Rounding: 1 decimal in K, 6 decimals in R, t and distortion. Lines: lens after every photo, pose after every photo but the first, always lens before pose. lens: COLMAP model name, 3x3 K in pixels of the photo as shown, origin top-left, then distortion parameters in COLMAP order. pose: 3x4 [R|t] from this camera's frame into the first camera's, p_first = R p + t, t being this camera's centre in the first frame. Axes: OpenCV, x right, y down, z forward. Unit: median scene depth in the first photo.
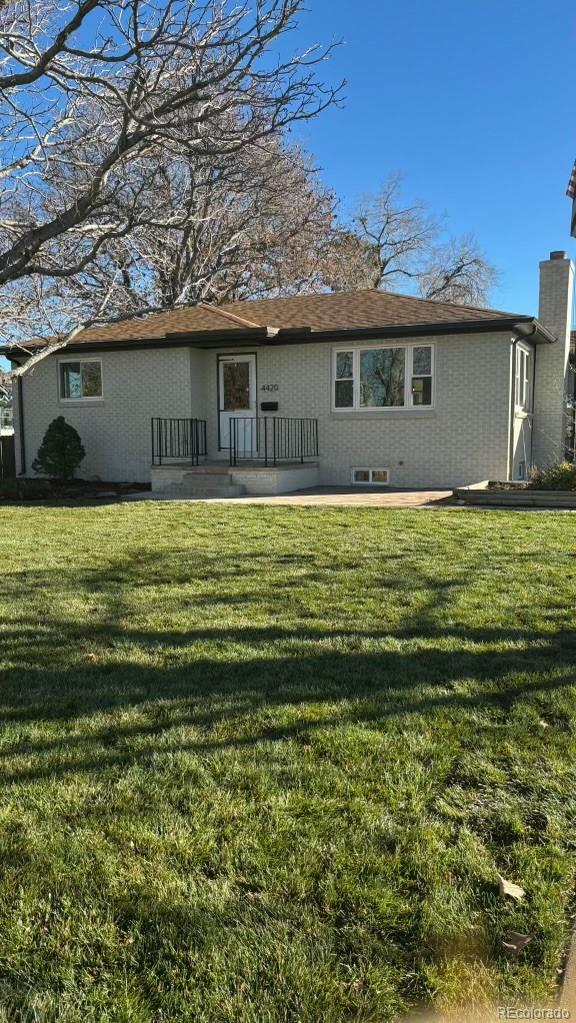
lens RADIAL K [[763.2, 0, 288.1], [0, 763.2, 510.2], [0, 0, 1]] dist [0.064582, -0.004023]
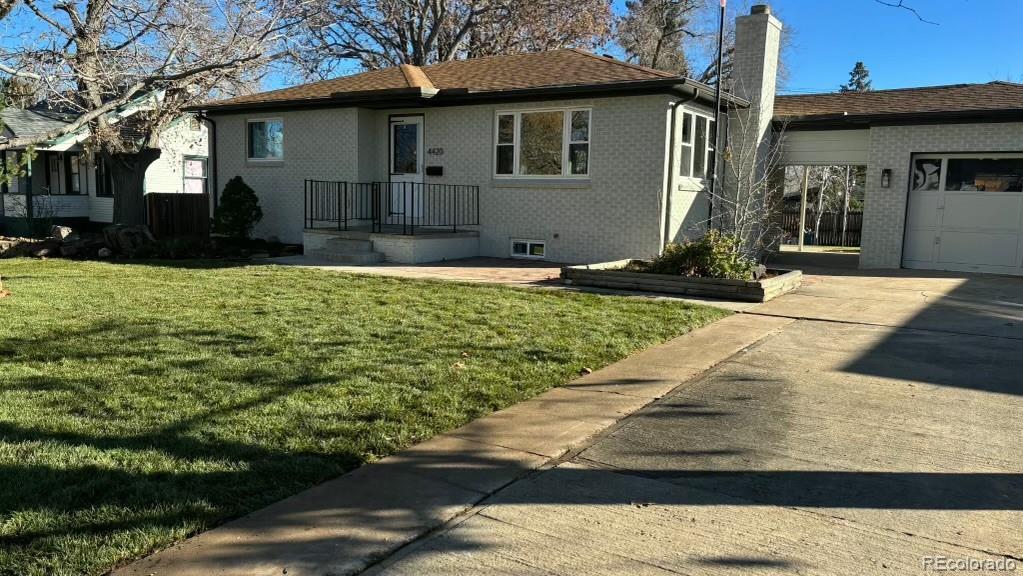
lens RADIAL K [[763.2, 0, 511.2], [0, 763.2, 287.6], [0, 0, 1]] dist [0.064582, -0.004023]
pose [[0.986725, 0.047404, -0.155330, 0.238715], [-0.044533, 0.998768, 0.021915, -0.016511], [0.156177, -0.014707, 0.987620, 0.072915]]
